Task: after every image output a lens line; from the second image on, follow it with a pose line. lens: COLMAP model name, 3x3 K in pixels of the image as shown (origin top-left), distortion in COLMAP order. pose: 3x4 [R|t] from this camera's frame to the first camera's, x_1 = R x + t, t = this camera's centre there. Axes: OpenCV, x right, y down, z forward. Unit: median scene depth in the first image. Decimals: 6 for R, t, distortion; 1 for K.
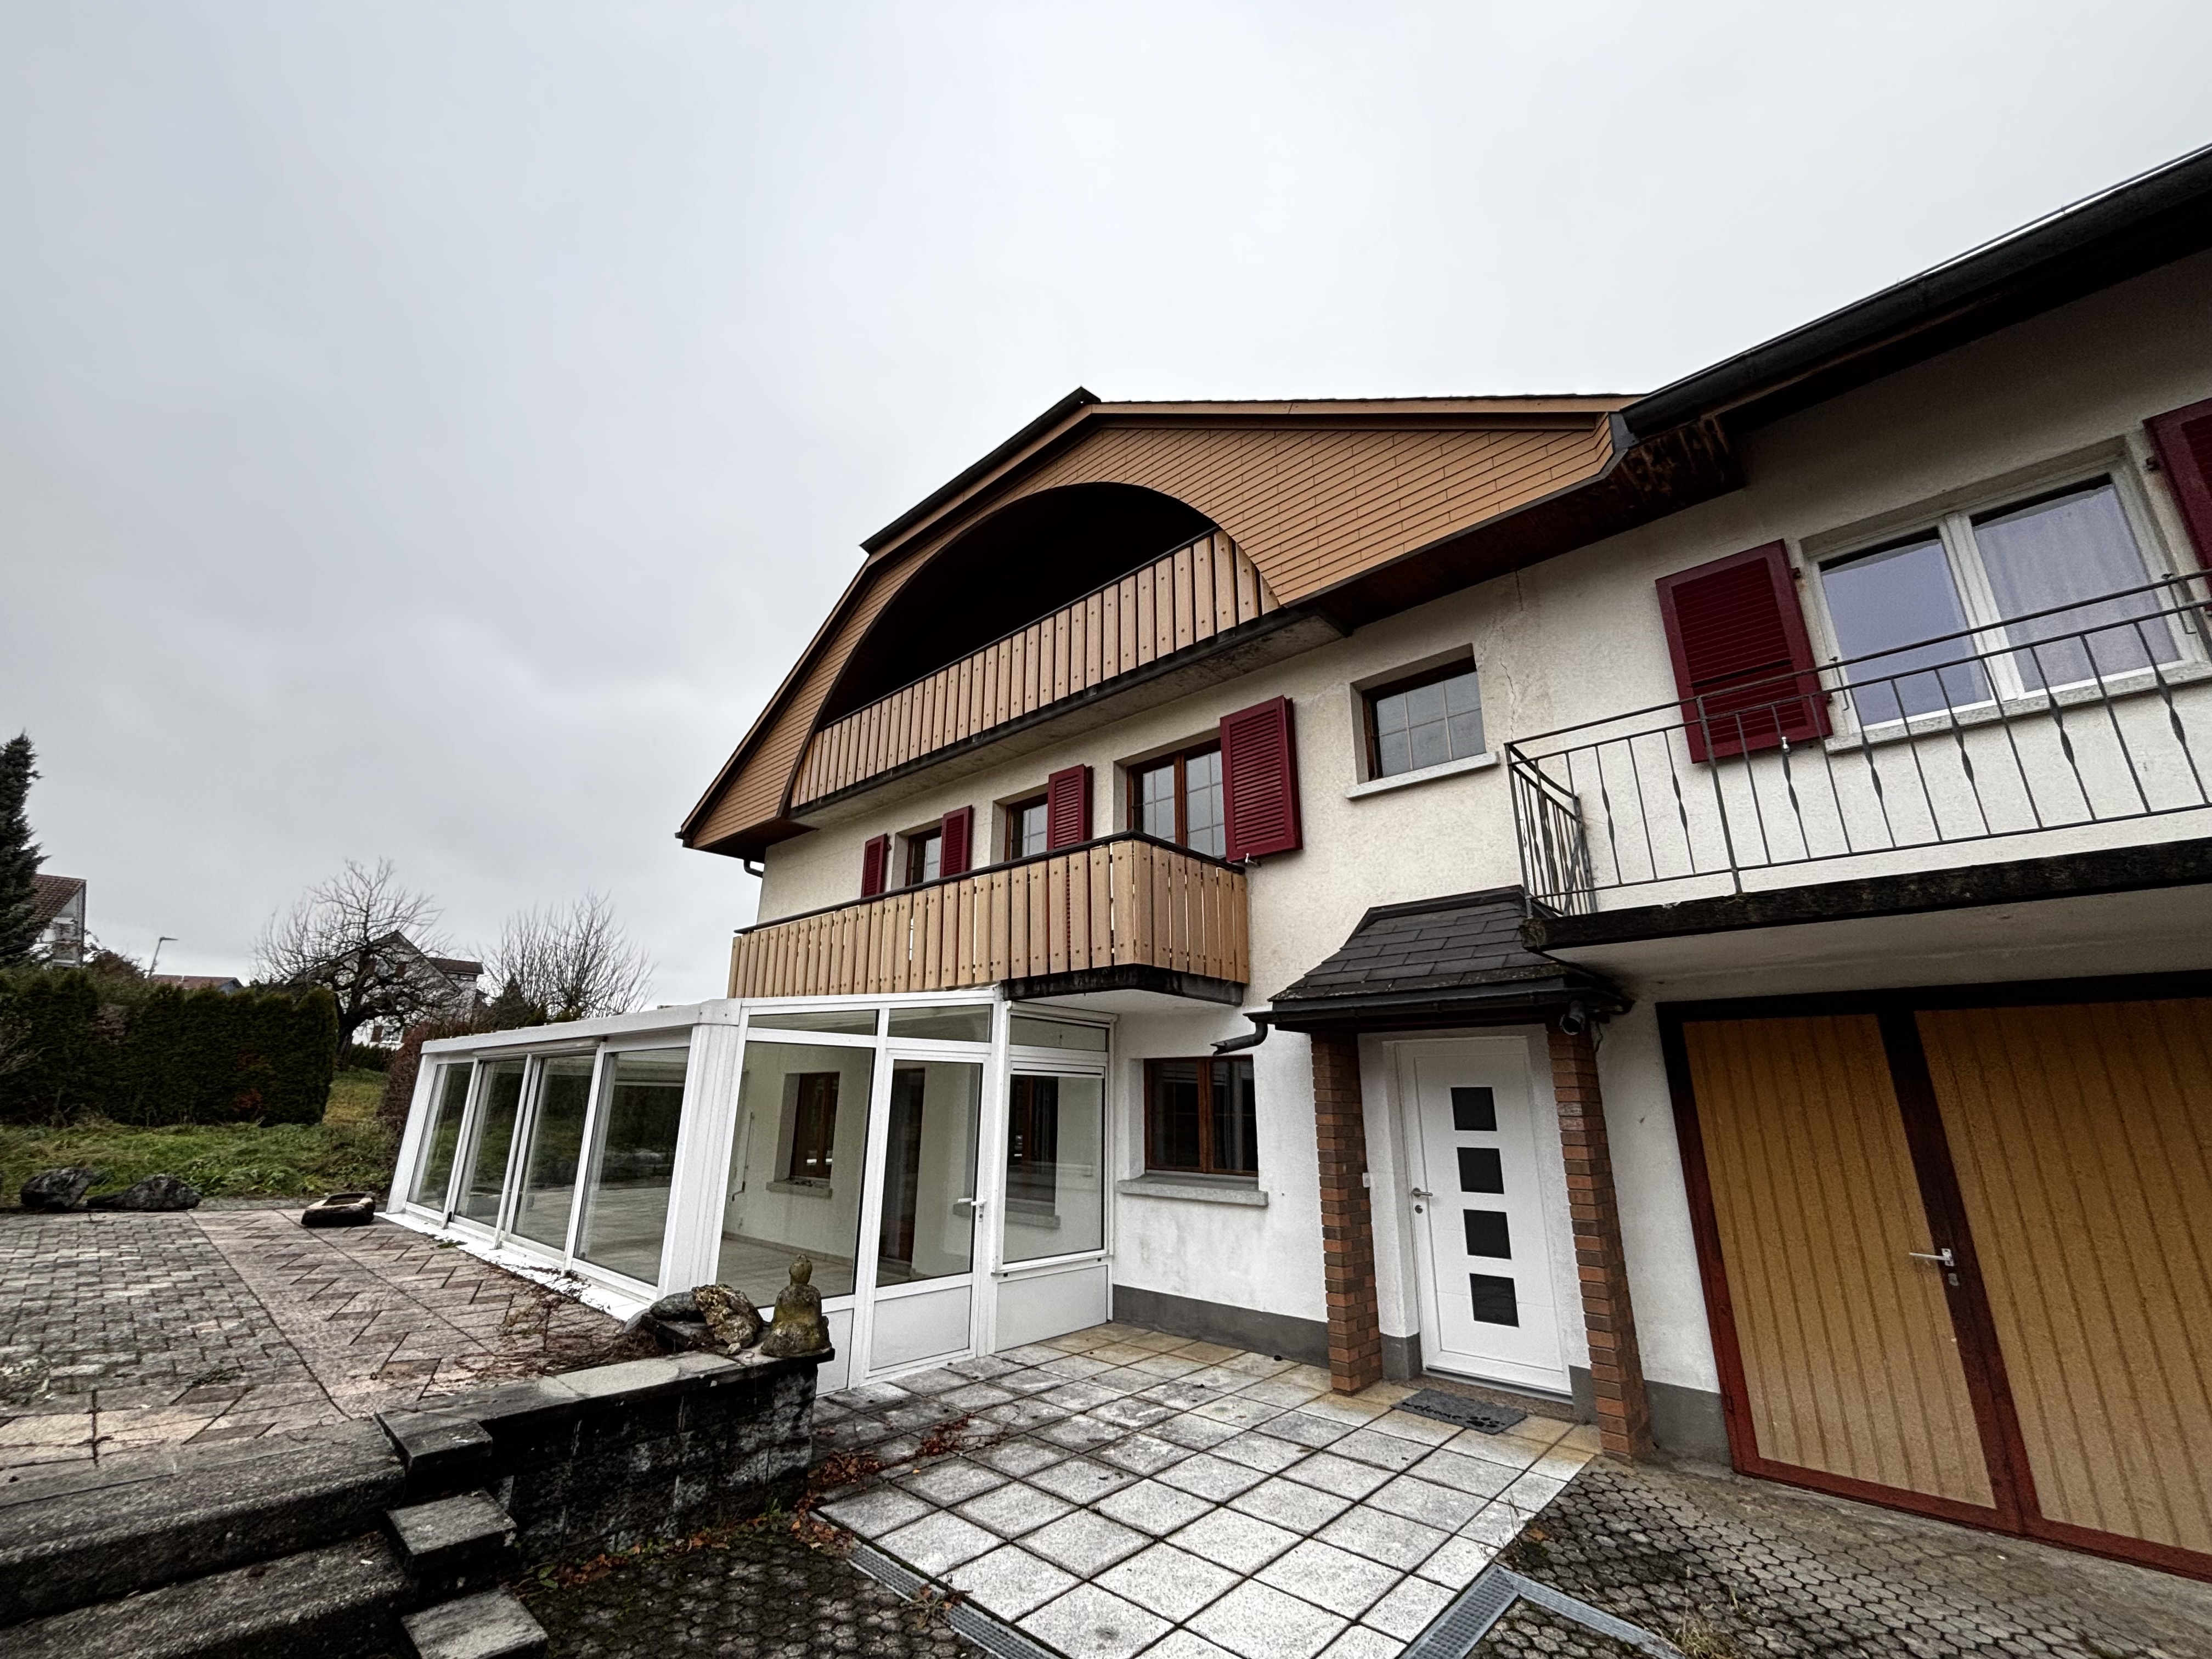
lens RADIAL K [[890.4, 0, 1106.0], [0, 890.4, 829.5], [0, 0, 1]] dist [-0.000783, -0.000043]
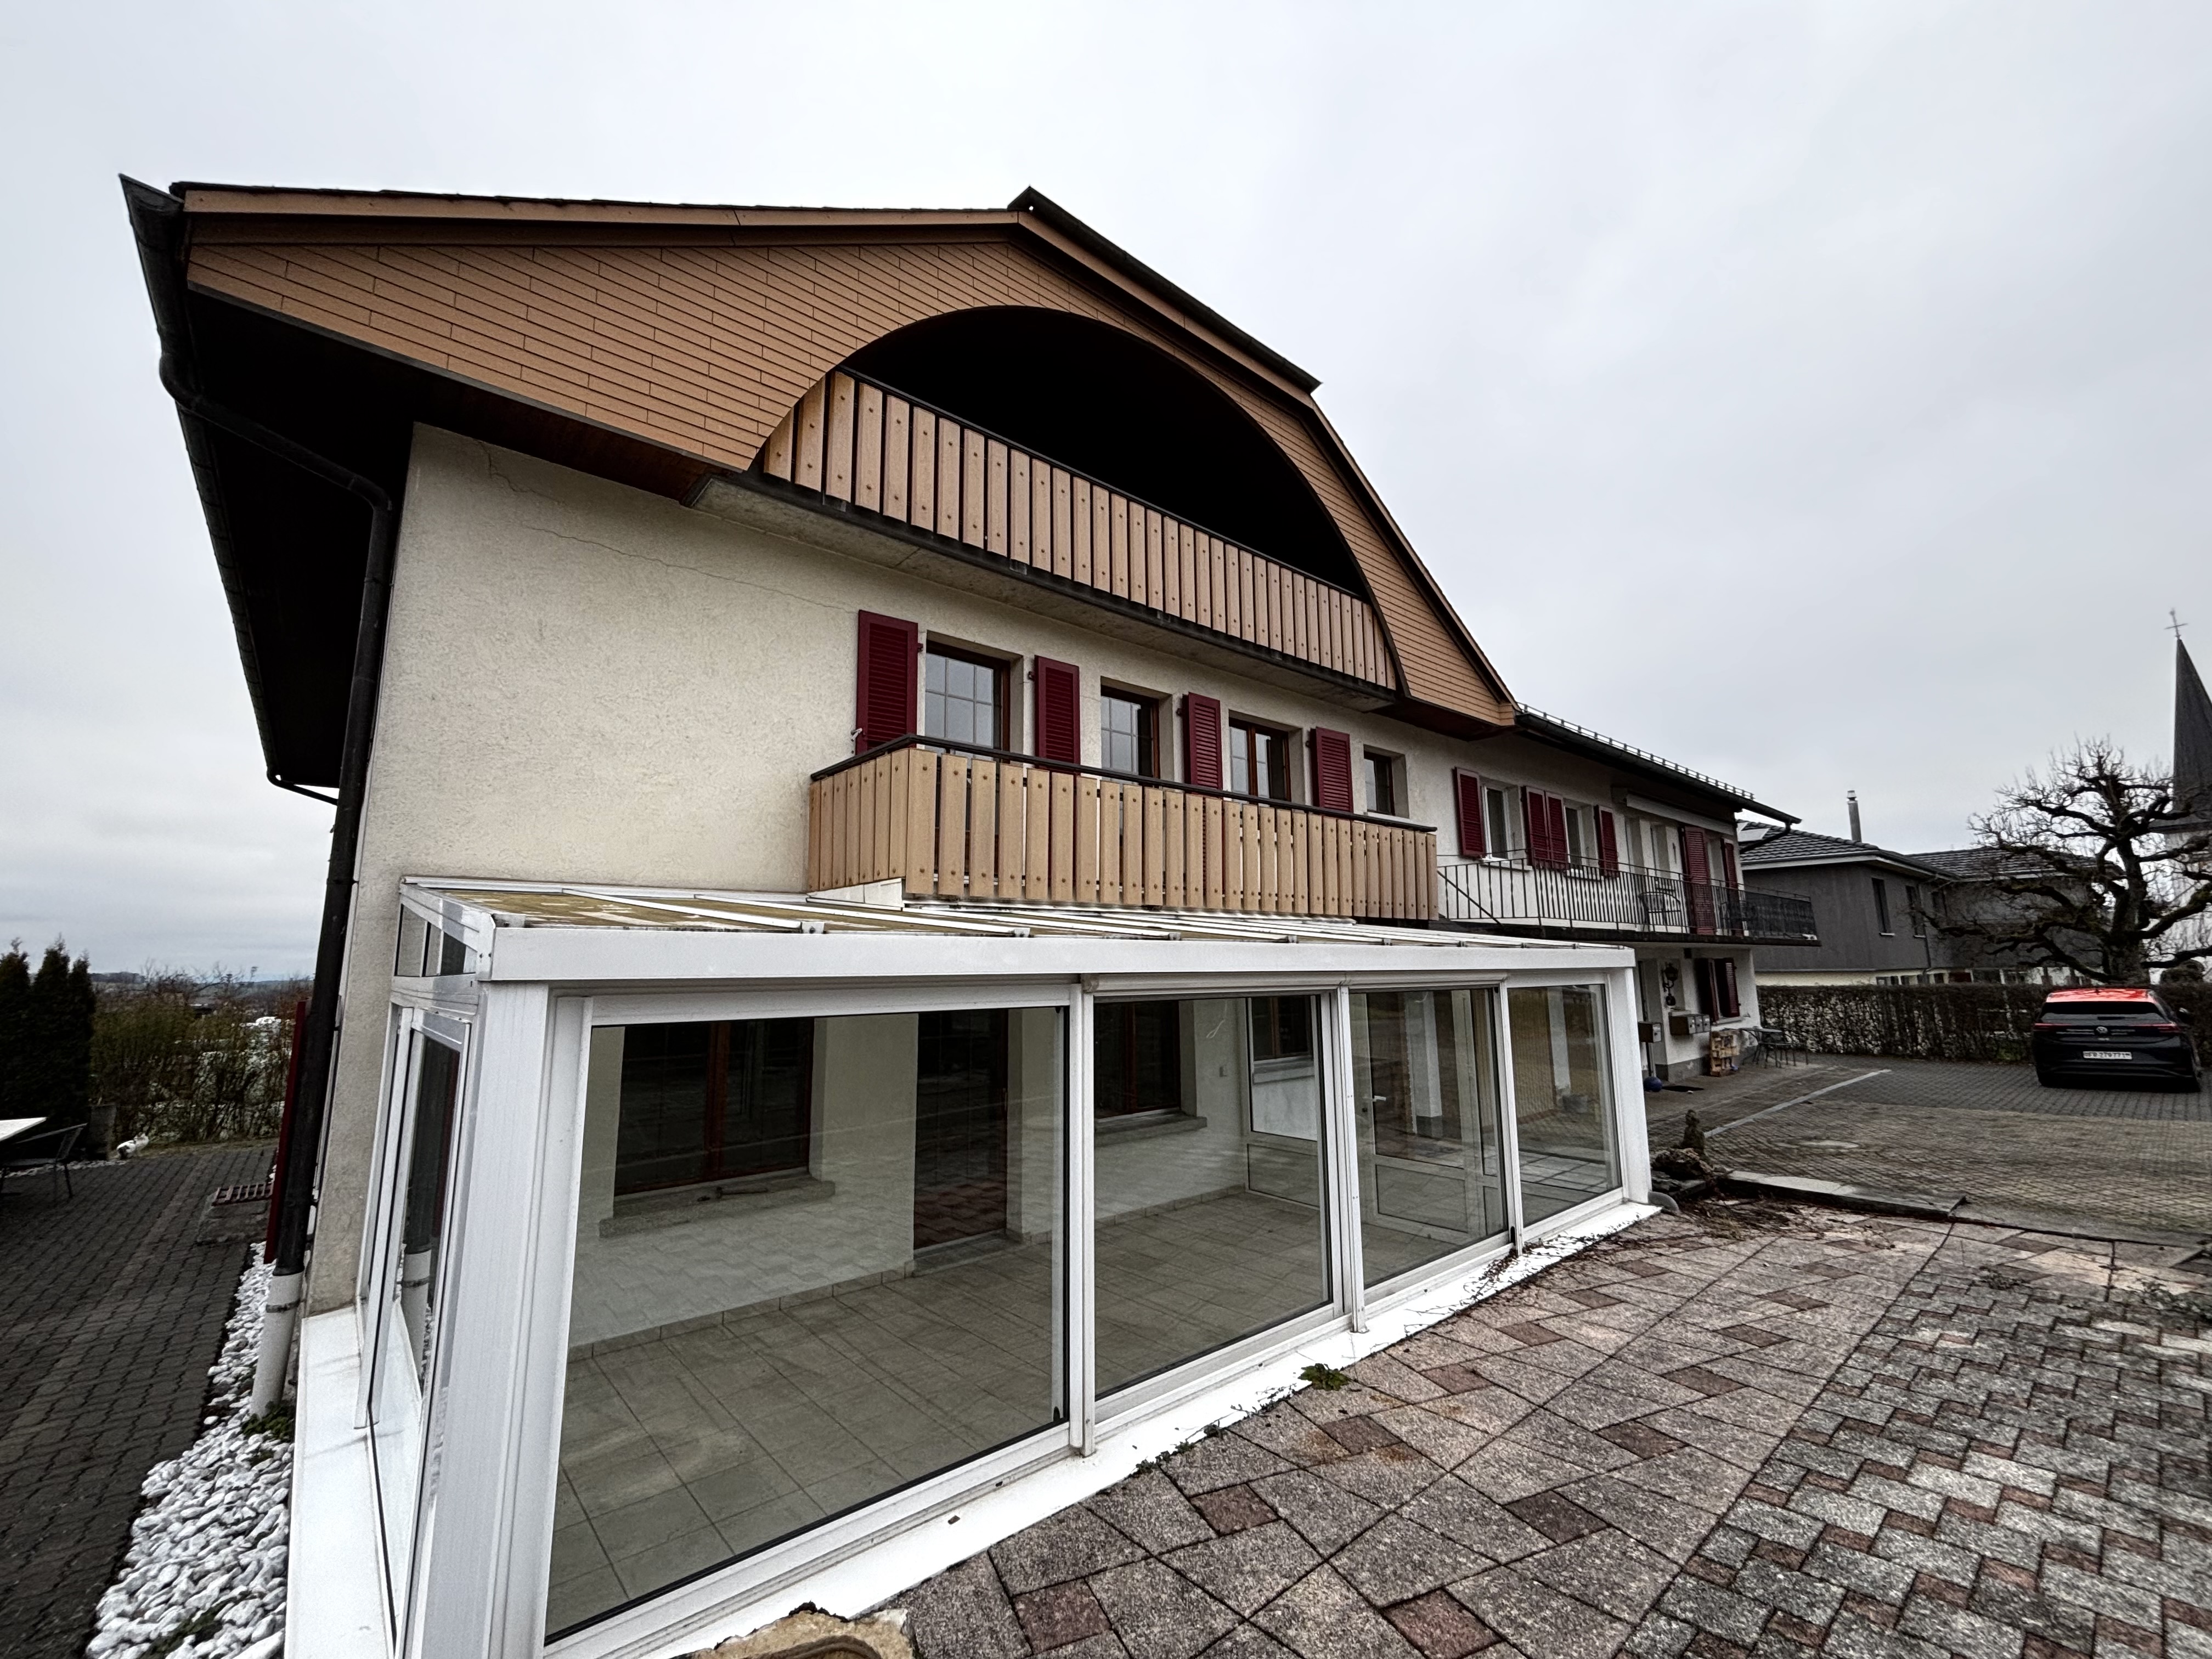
lens RADIAL K [[890.4, 0, 1106.0], [0, 890.4, 829.5], [0, 0, 1]] dist [-0.000783, -0.000043]
pose [[0.125312, 0.150208, 0.980681, -1.207572], [-0.280423, 0.953528, -0.110216, 0.257763], [-0.951662, -0.261194, 0.161610, 1.056881]]
